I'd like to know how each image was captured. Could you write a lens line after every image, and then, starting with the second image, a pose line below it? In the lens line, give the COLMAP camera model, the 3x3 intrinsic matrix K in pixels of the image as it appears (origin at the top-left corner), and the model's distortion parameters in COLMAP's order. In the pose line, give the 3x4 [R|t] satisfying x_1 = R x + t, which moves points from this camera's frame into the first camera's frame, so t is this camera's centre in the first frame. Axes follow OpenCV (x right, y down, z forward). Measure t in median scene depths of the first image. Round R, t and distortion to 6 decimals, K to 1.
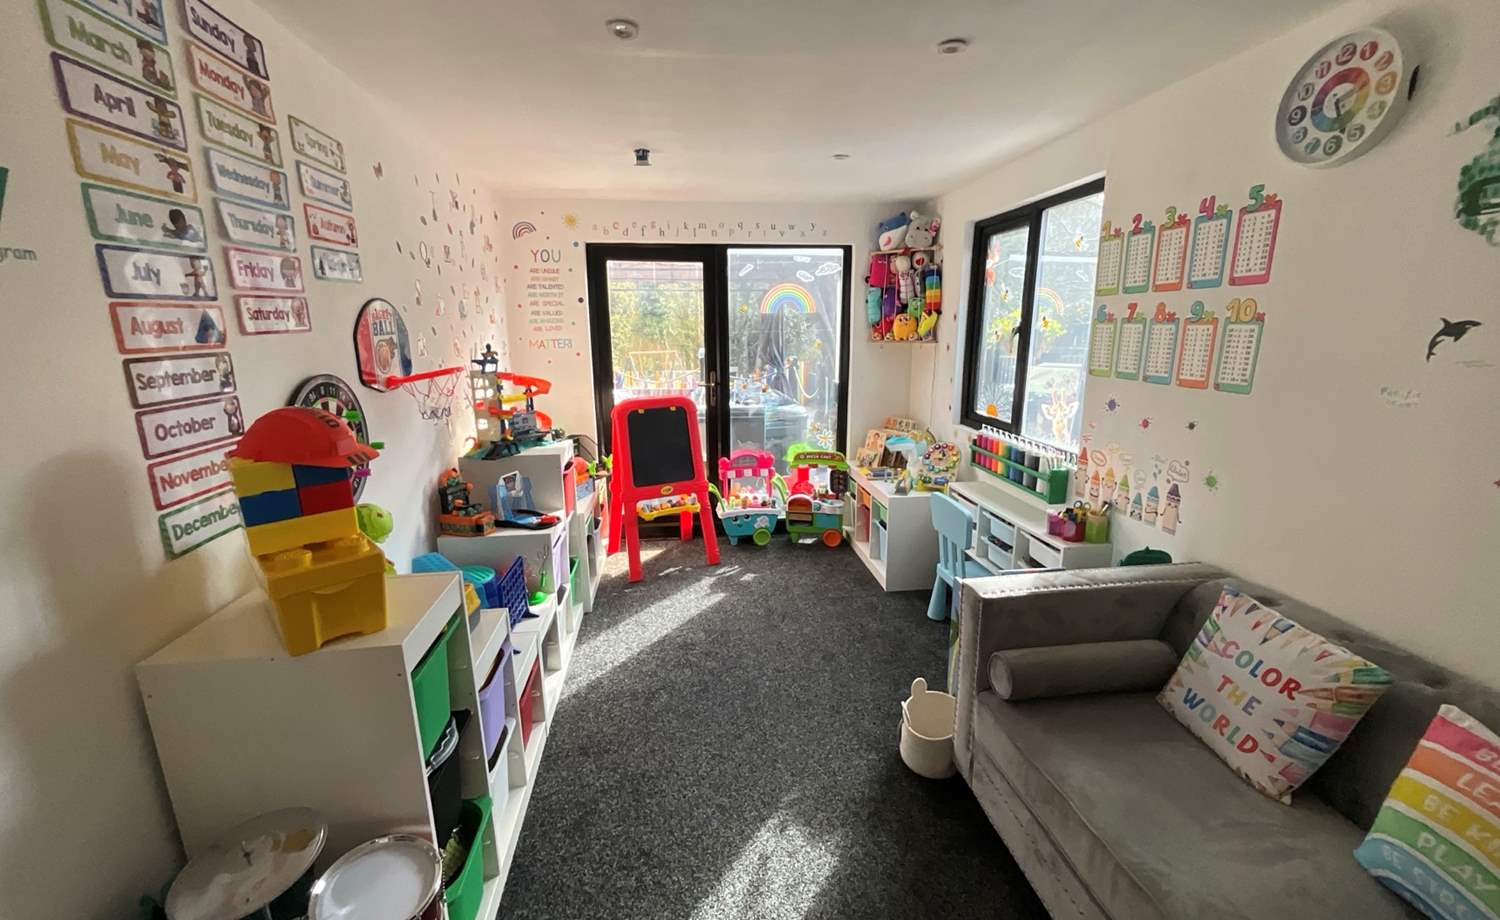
lens RADIAL K [[600.0, 0, 762.2], [0, 600.0, 463.9], [0, 0, 1]] dist [-0.002161, -0.000334]
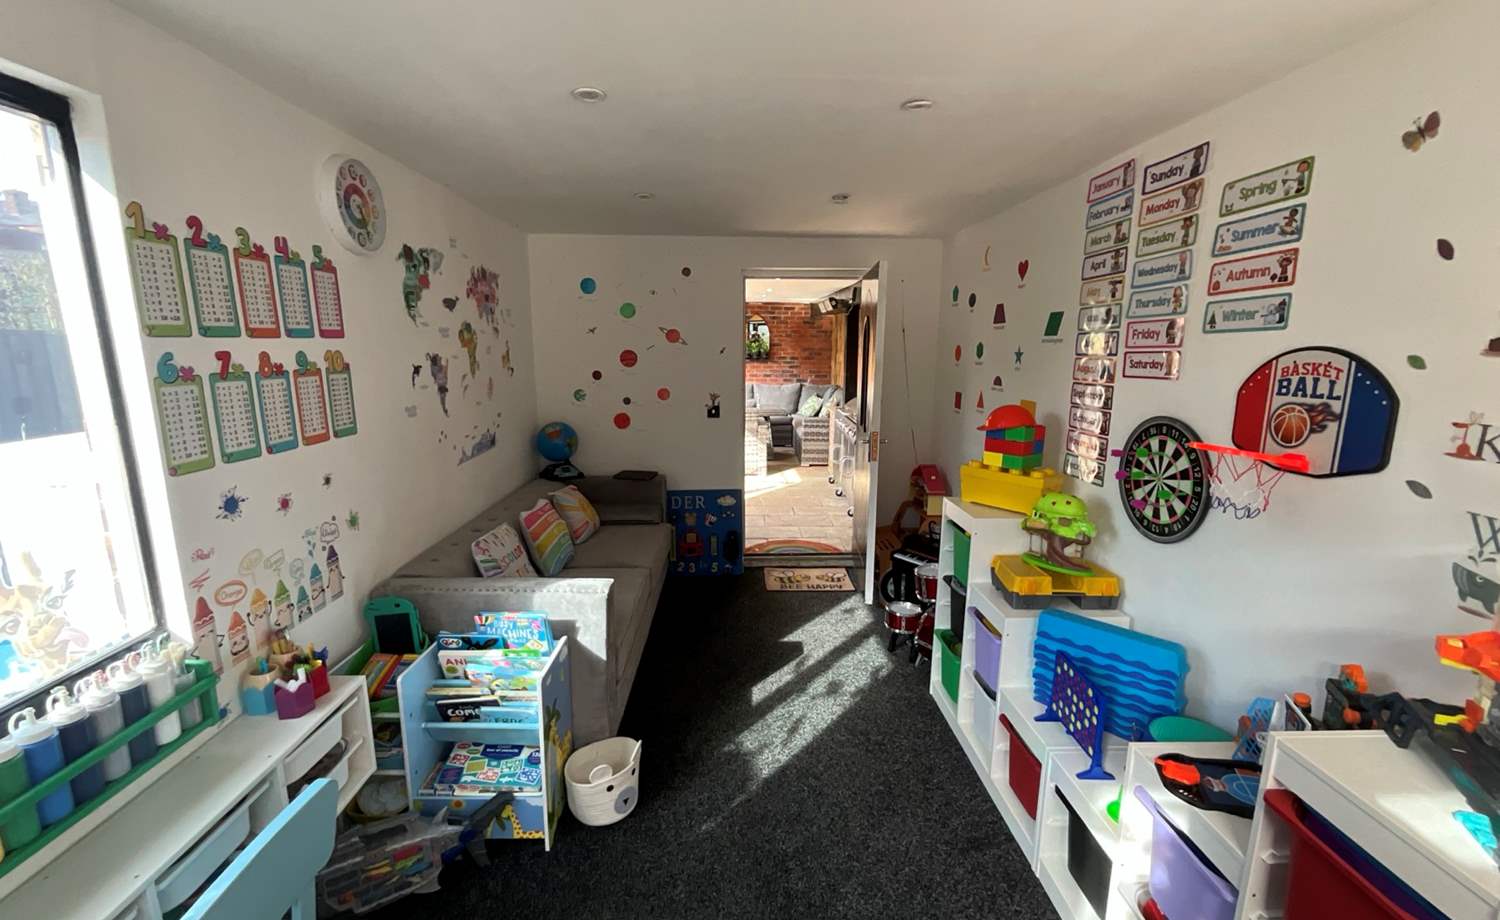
lens RADIAL K [[600.0, 0, 754.1], [0, 600.0, 452.2], [0, 0, 1]] dist [-0.002161, -0.000334]
pose [[-0.993926, -0.018266, 0.108522, -0.061351], [0.026108, 0.918837, 0.393773, -0.506458], [-0.106906, 0.394215, -0.912779, 1.953425]]
